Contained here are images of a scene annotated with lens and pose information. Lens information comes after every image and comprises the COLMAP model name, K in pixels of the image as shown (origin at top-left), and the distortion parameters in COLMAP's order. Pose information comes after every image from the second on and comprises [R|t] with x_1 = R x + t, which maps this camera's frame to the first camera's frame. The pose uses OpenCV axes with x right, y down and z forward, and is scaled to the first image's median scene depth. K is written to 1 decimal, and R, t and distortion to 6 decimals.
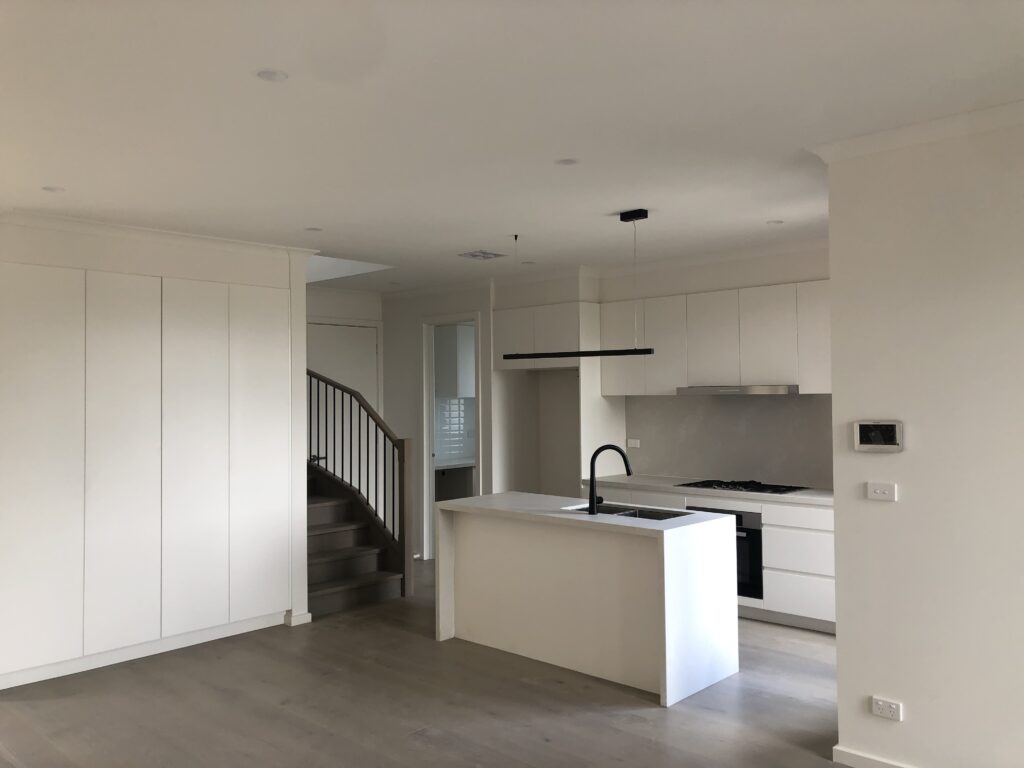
lens RADIAL K [[835.7, 0, 512.0], [0, 835.7, 384.0], [0, 0, 1]] dist [0.003132, 0.000704]
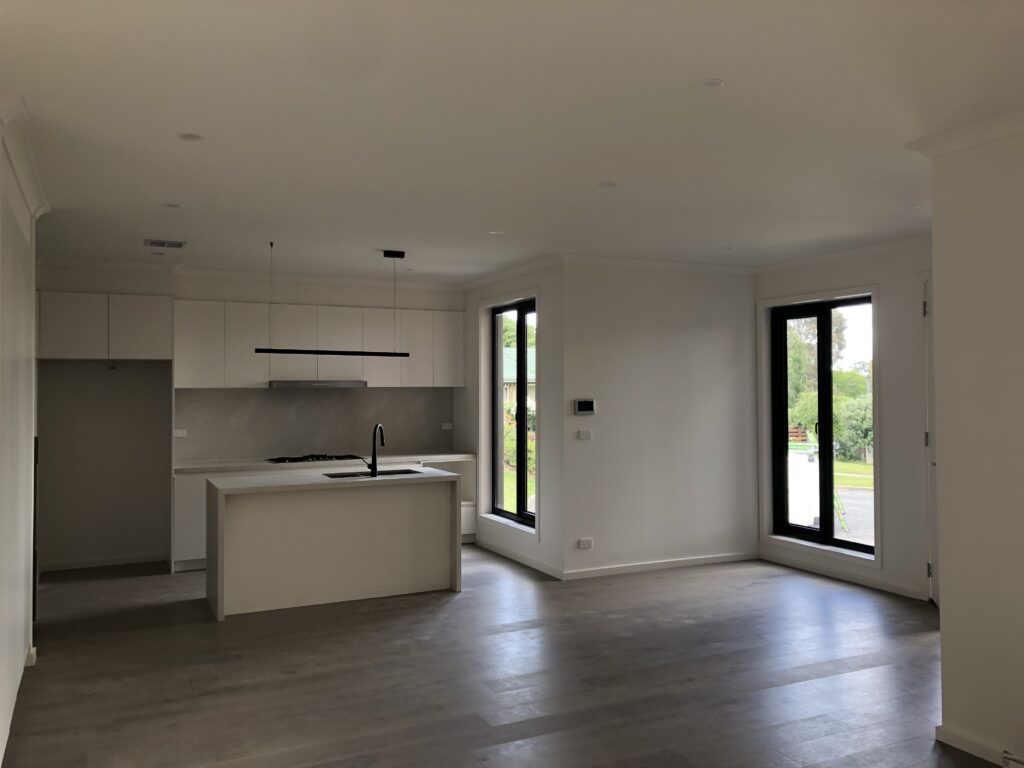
lens RADIAL K [[835.7, 0, 512.0], [0, 835.7, 384.0], [0, 0, 1]] dist [0.003132, 0.000704]
pose [[0.347498, 0.014541, 0.937568, -1.038611], [-0.010781, 0.999876, -0.011511, 0.023359], [-0.937619, -0.006108, 0.347611, 0.332513]]
